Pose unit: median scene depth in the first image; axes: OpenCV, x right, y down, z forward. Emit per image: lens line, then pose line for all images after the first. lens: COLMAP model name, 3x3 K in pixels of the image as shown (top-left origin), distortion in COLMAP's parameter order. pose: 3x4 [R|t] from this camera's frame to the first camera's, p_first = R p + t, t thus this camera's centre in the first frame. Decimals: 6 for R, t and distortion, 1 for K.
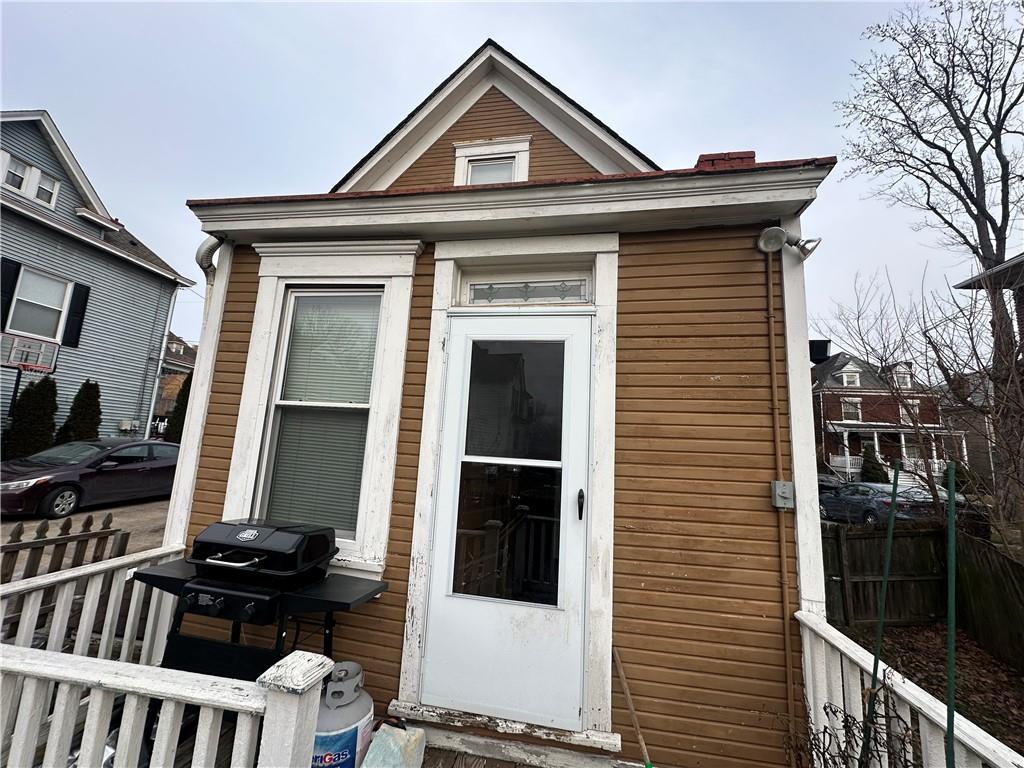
lens RADIAL K [[402.6, 0, 512.0], [0, 402.6, 384.0], [0, 0, 1]] dist [-0.001770, -0.000415]
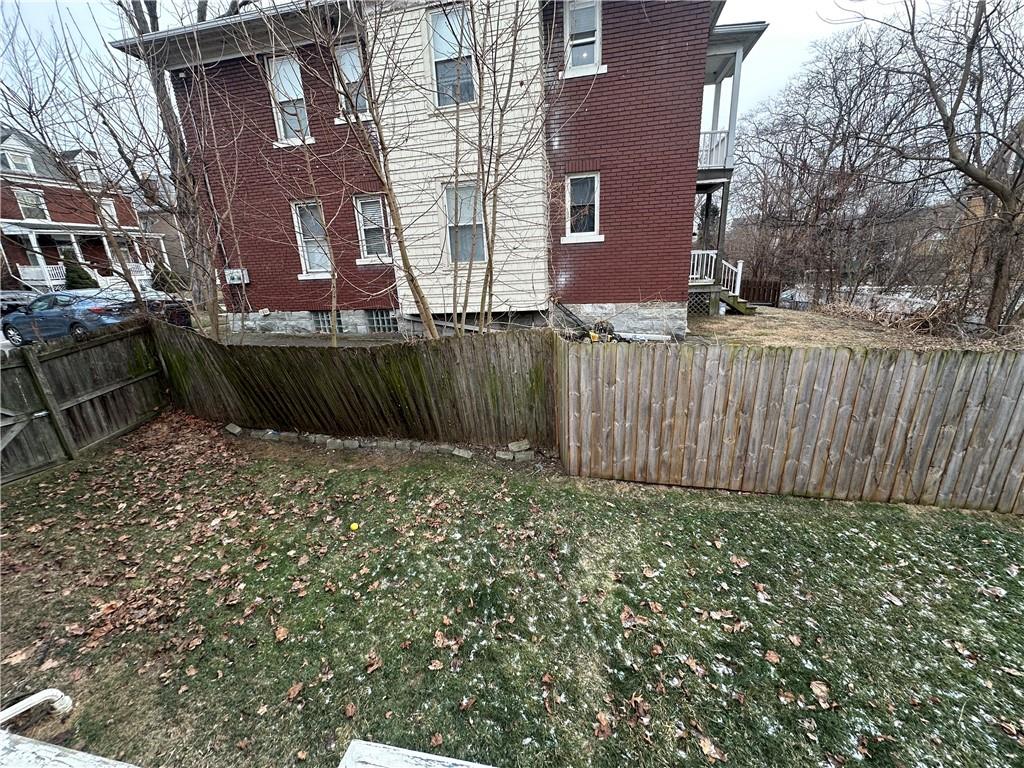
lens RADIAL K [[402.6, 0, 512.0], [0, 402.6, 384.0], [0, 0, 1]] dist [-0.001770, -0.000415]
pose [[0.044960, -0.344759, 0.937614, 0.079572], [-0.114656, 0.930580, 0.347671, 0.030547], [-0.992387, -0.123135, 0.002310, 0.055276]]
